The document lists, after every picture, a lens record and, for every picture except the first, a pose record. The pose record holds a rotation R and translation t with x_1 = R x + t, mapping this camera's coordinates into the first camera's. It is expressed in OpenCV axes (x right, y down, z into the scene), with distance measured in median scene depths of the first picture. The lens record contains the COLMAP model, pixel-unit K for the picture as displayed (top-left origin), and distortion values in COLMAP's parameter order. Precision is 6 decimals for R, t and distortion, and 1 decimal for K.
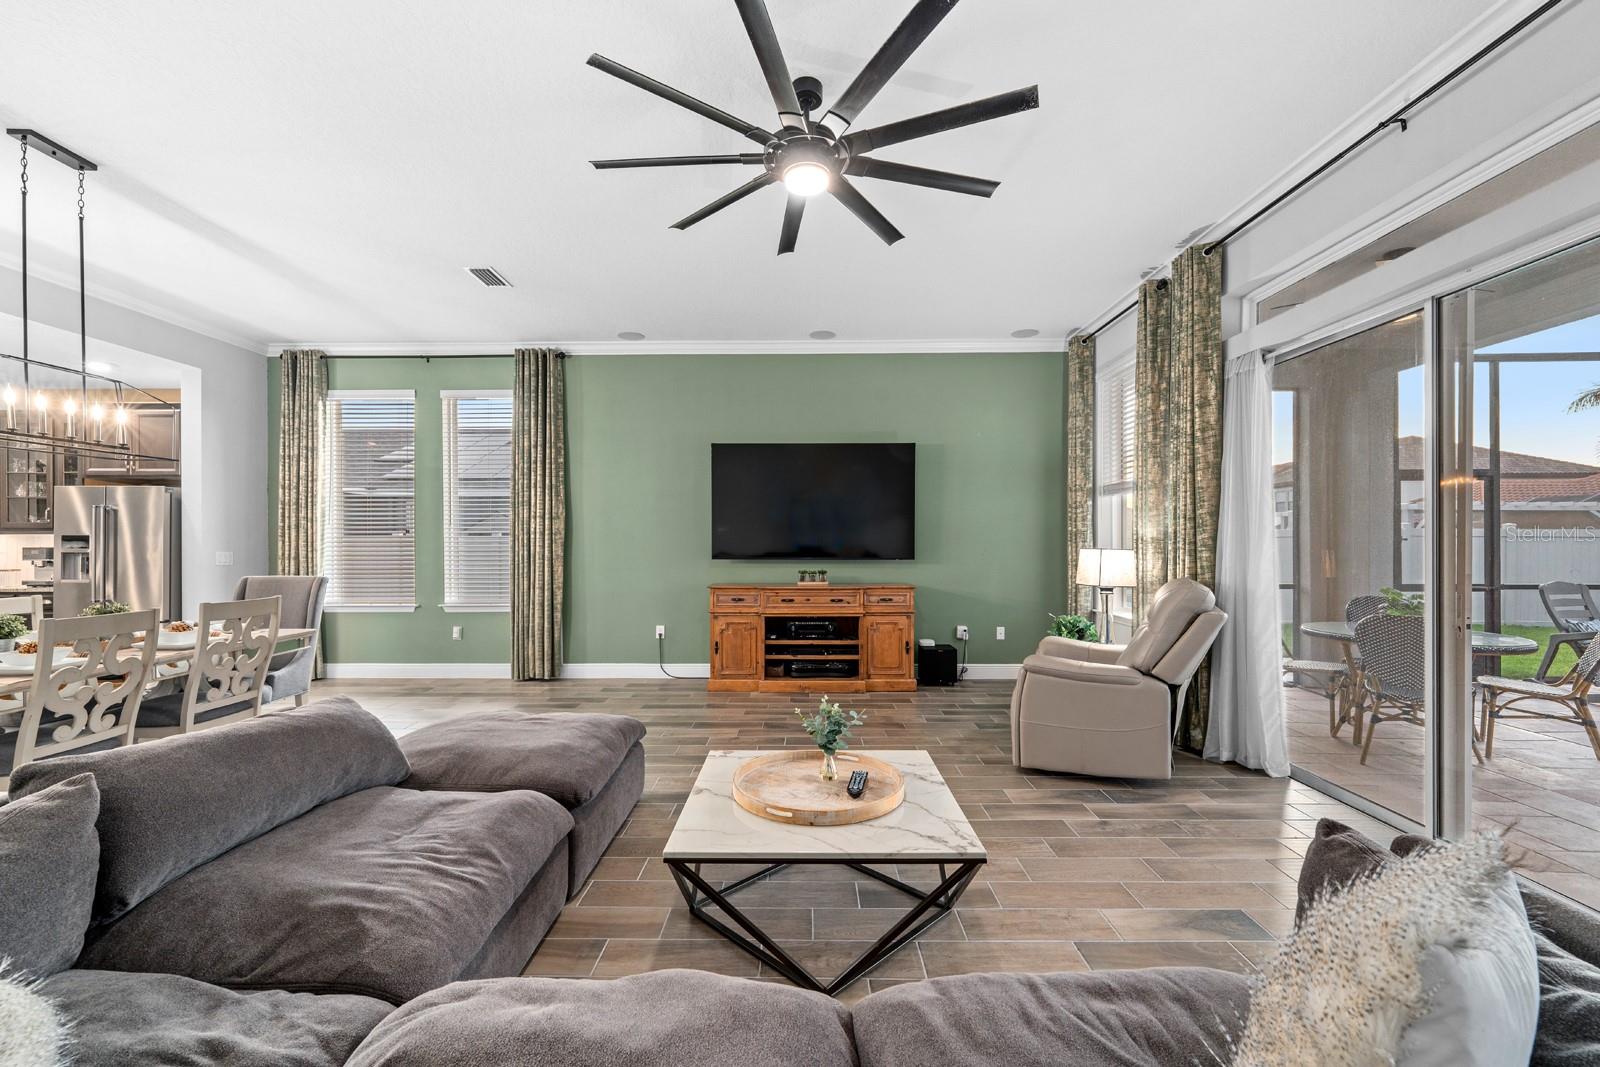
lens RADIAL K [[651.6, 0, 793.9], [0, 651.6, 546.0], [0, 0, 1]] dist [0.000692, -0.000216]
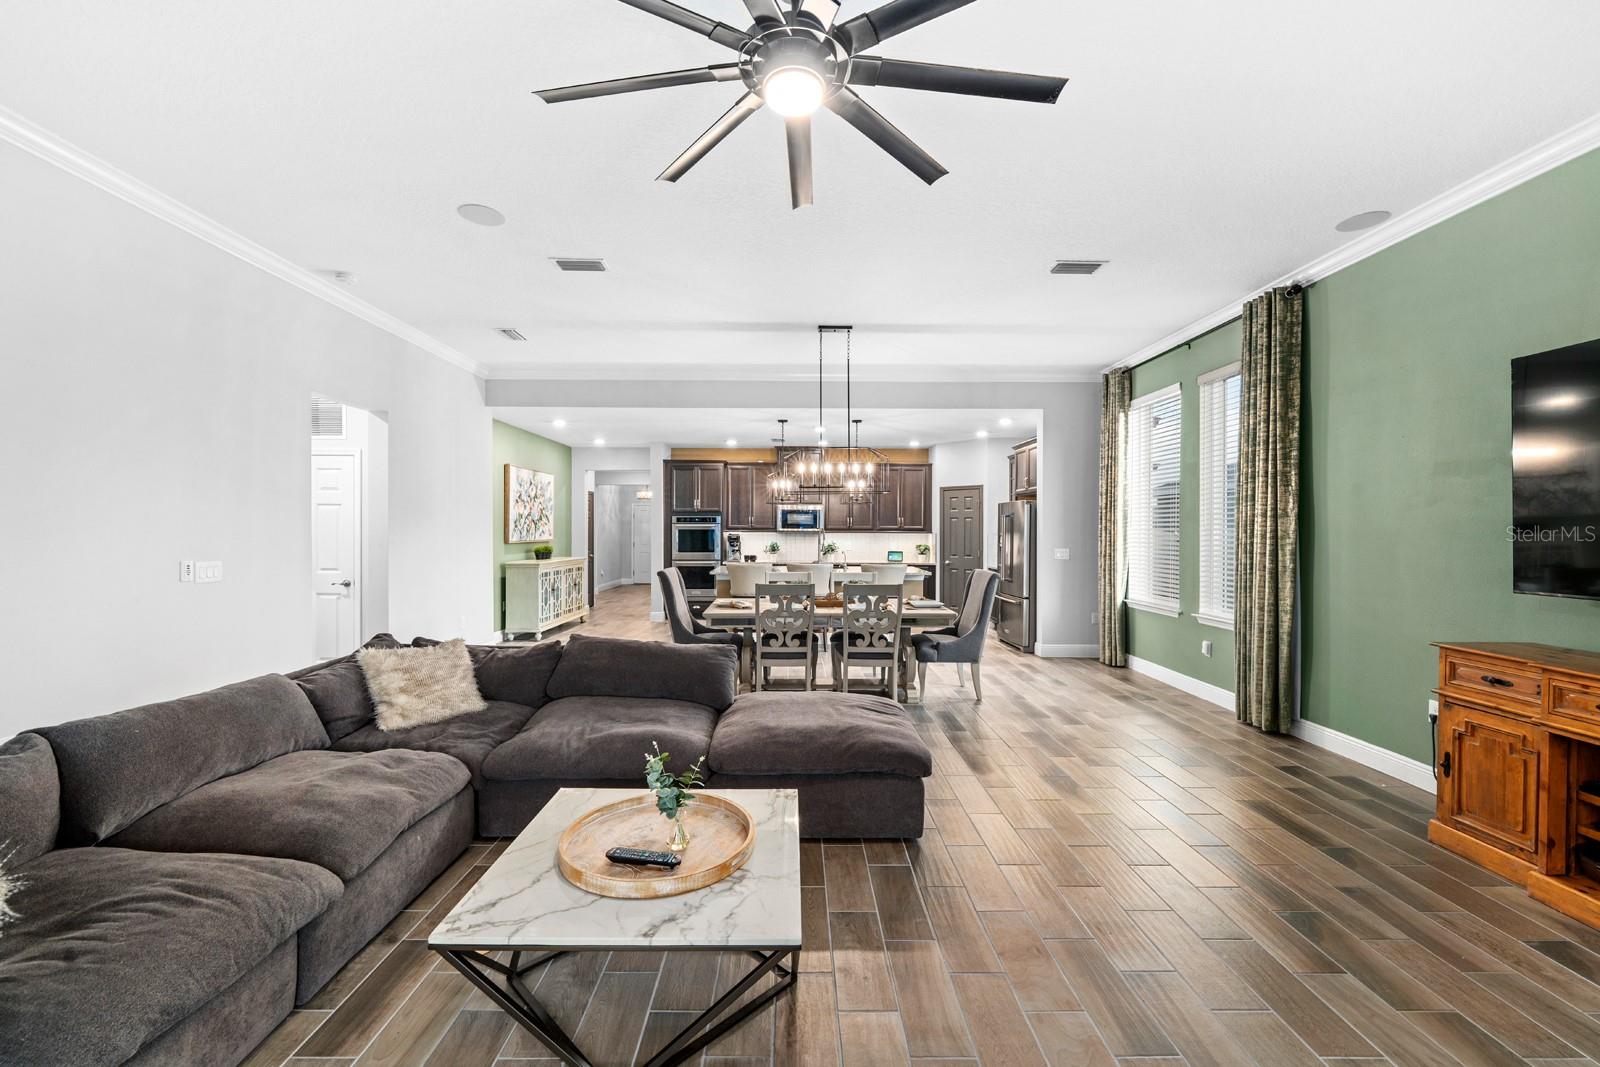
lens RADIAL K [[651.6, 0, 802.1], [0, 651.6, 534.4], [0, 0, 1]] dist [0.000692, -0.000216]
pose [[0.023458, 0.008905, -0.999685, 0.361594], [-0.008476, 0.999926, 0.008708, -0.024571], [0.999689, 0.008269, 0.023532, 0.449022]]
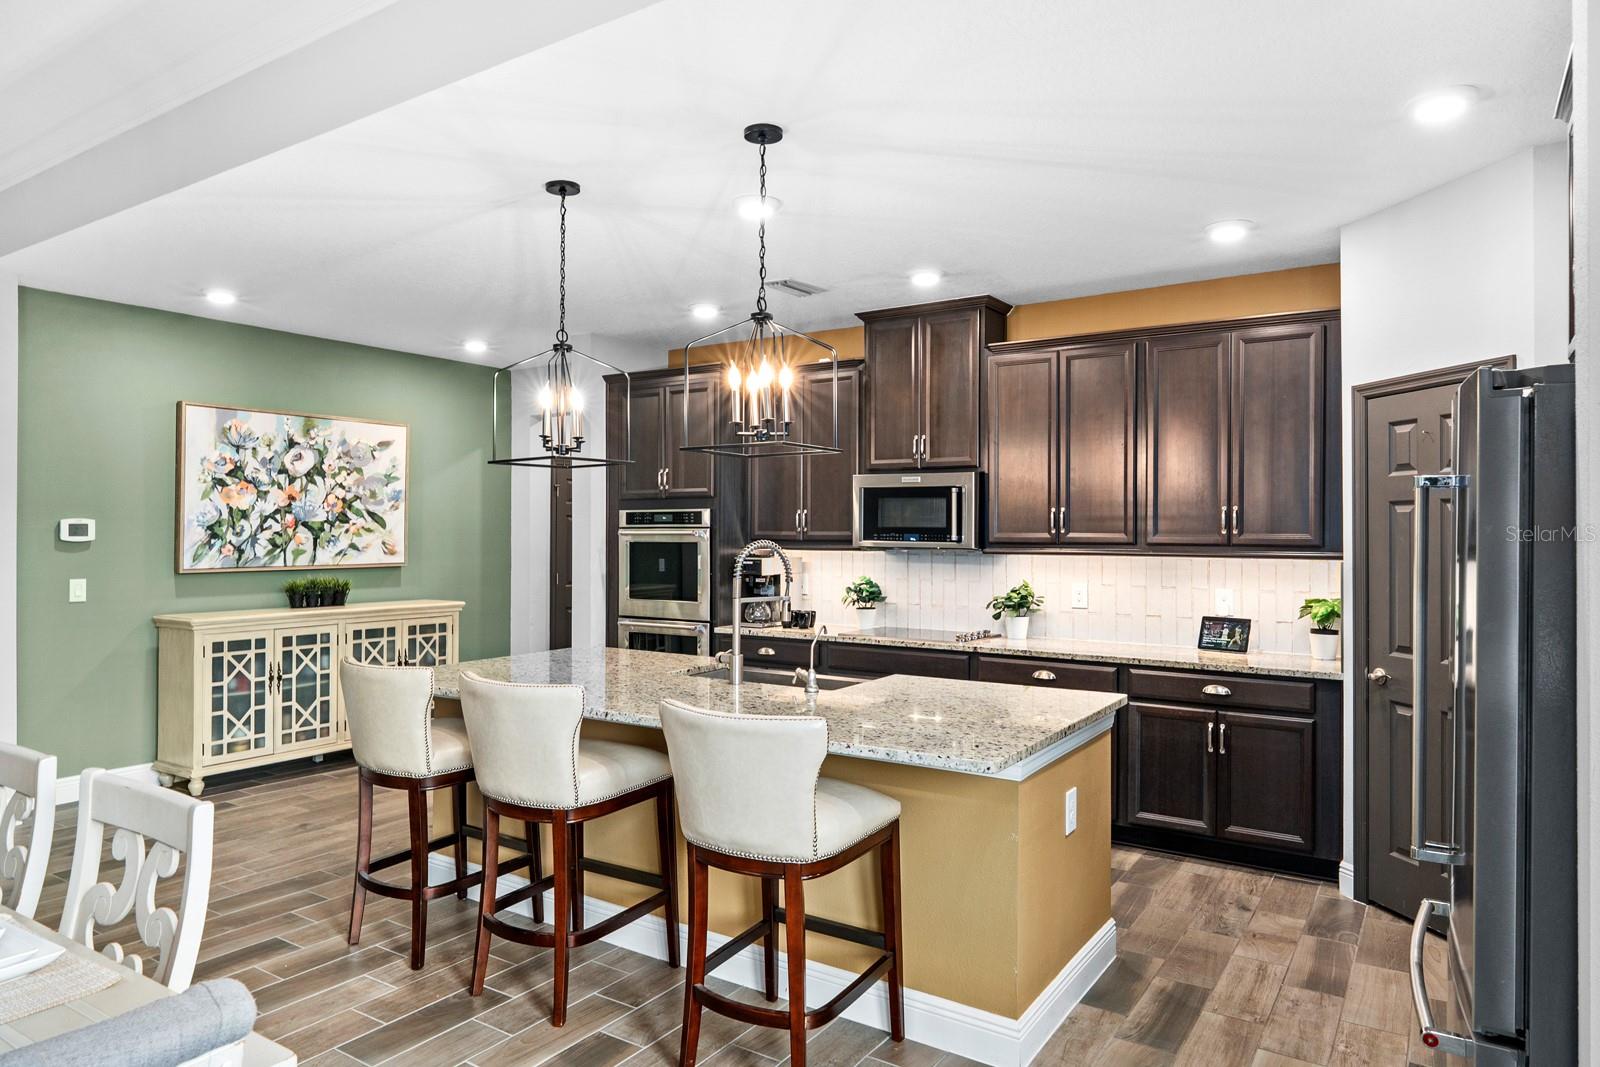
lens RADIAL K [[998.9, 0, 801.0], [0, 998.9, 527.0], [0, 0, 1]] dist [0.003711, 0.001370]
pose [[-0.539548, -0.003820, -0.841946, -0.539779], [-0.006403, 0.999979, -0.000433, -0.036933], [0.841931, 0.005157, -0.539561, 0.896809]]
